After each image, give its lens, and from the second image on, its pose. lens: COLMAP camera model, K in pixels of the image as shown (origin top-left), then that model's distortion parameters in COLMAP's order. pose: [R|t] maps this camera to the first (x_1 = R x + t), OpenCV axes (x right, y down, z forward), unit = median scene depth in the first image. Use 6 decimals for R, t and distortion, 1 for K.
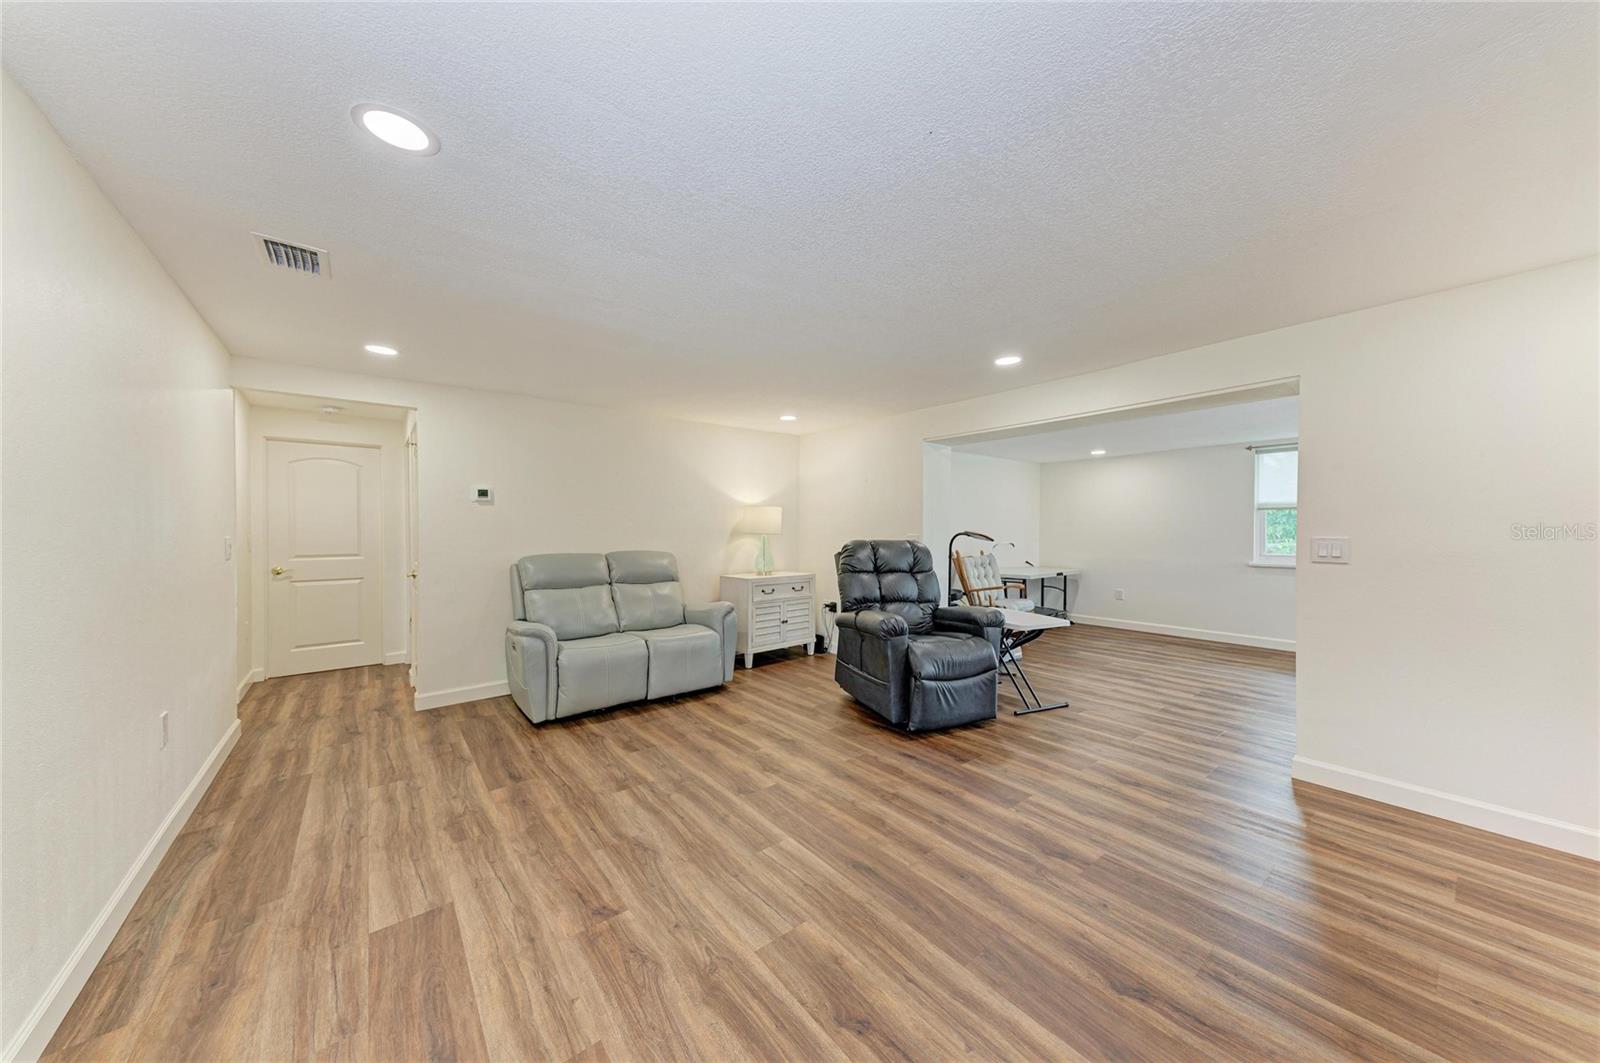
lens RADIAL K [[533.5, 0, 799.0], [0, 533.5, 531.9], [0, 0, 1]] dist [0.013153, -0.000649]
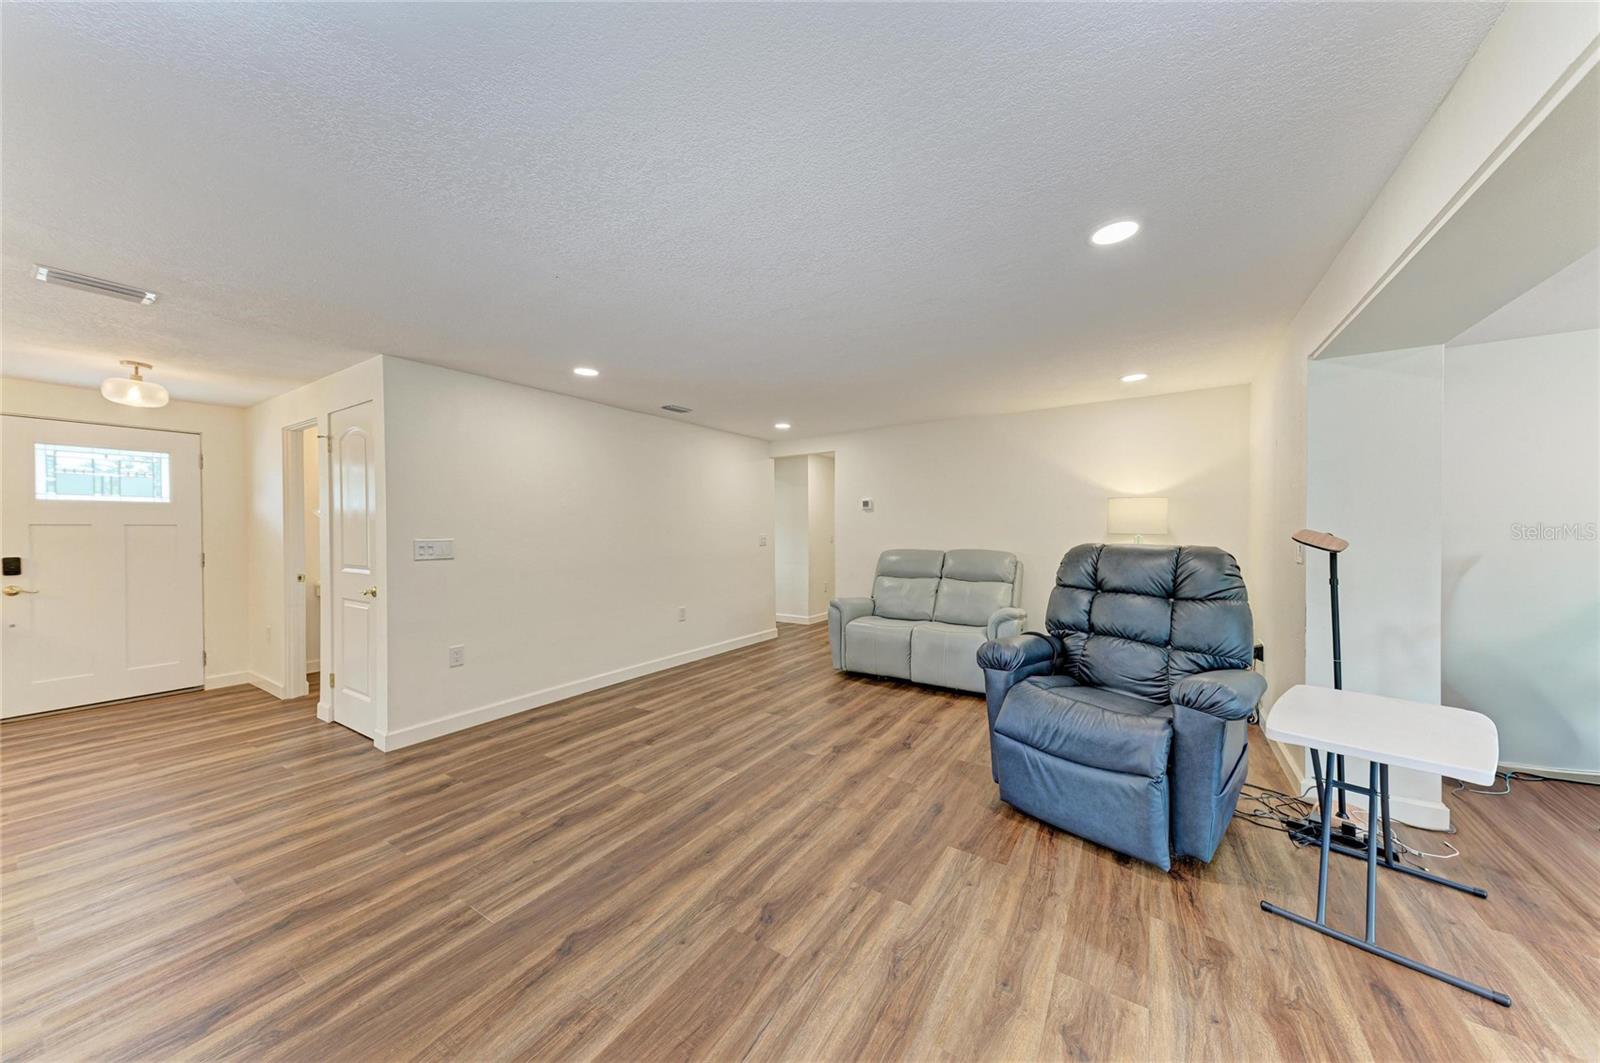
lens RADIAL K [[533.5, 0, 801.5], [0, 533.5, 531.4], [0, 0, 1]] dist [0.013153, -0.000649]
pose [[0.319559, 0.000273, -0.947566, 1.192071], [-0.000993, 1.000000, -0.000047, 0.000474], [0.947566, 0.000955, 0.319559, 0.720790]]
